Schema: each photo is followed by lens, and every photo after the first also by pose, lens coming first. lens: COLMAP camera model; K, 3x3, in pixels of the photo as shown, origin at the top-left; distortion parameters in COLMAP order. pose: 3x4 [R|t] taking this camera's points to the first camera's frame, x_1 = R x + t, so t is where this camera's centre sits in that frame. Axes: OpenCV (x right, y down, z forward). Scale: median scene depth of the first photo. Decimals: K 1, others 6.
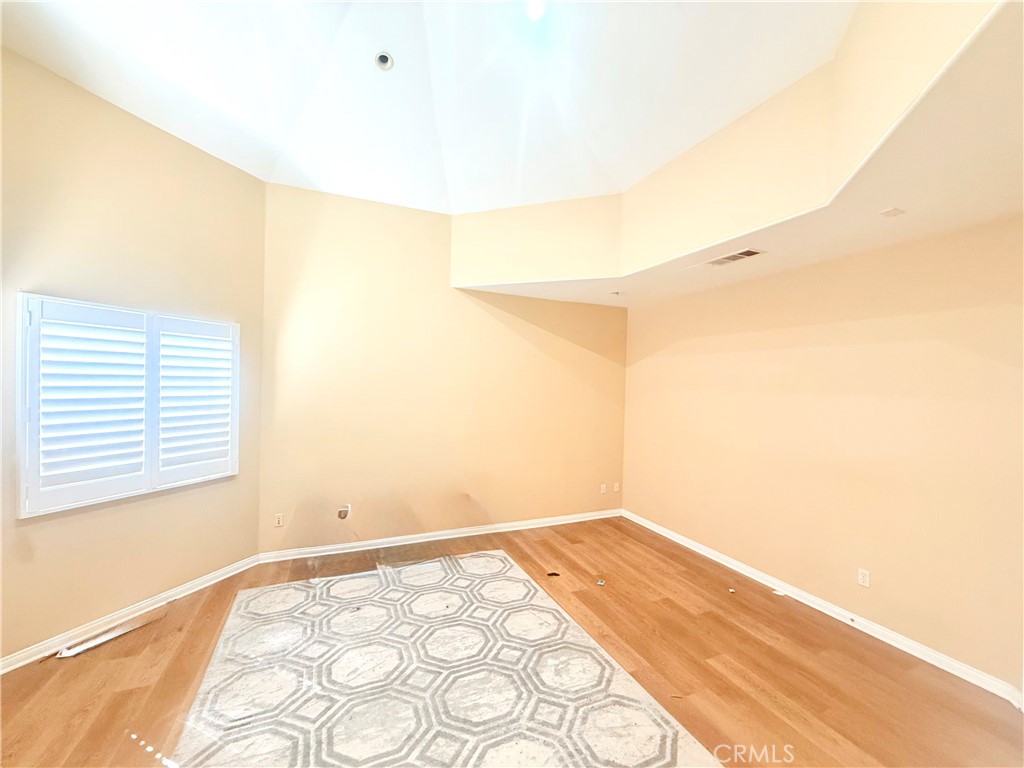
lens RADIAL K [[410.0, 0, 512.5], [0, 410.0, 383.3], [0, 0, 1]] dist [0.000886, -0.000215]
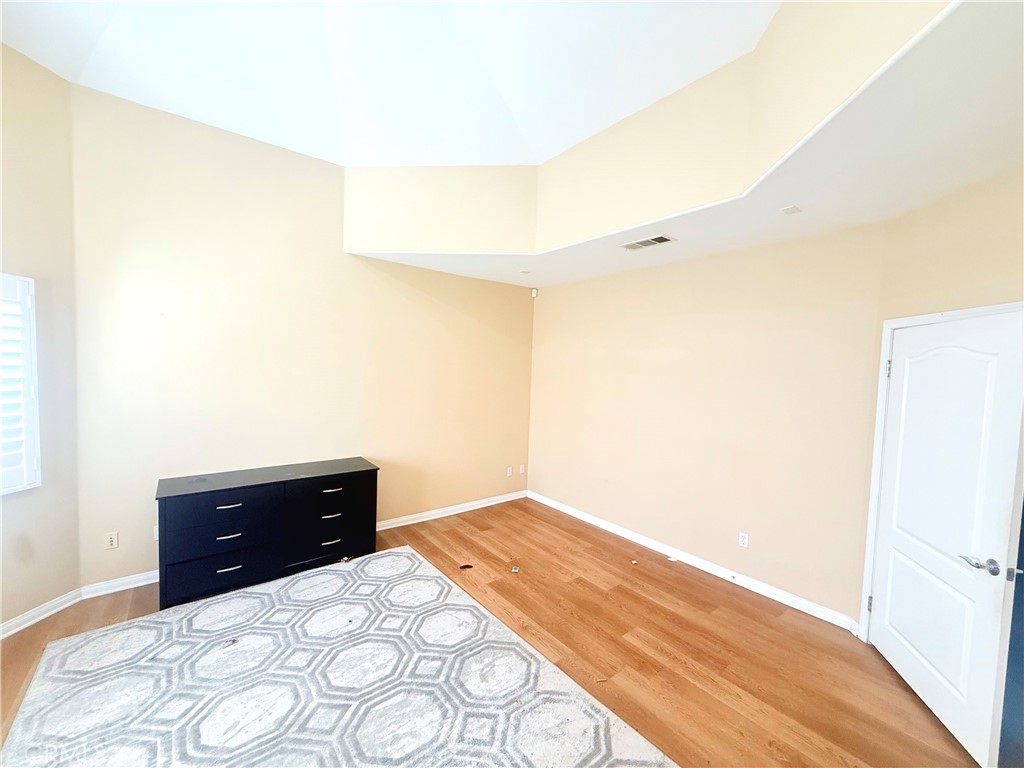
lens RADIAL K [[410.0, 0, 512.5], [0, 410.0, 383.8], [0, 0, 1]] dist [0.000886, -0.000215]
pose [[0.965847, -0.004301, 0.259077, -0.055232], [-0.008229, 0.998849, 0.047259, -0.004265], [-0.258982, -0.047777, 0.964700, 0.103820]]
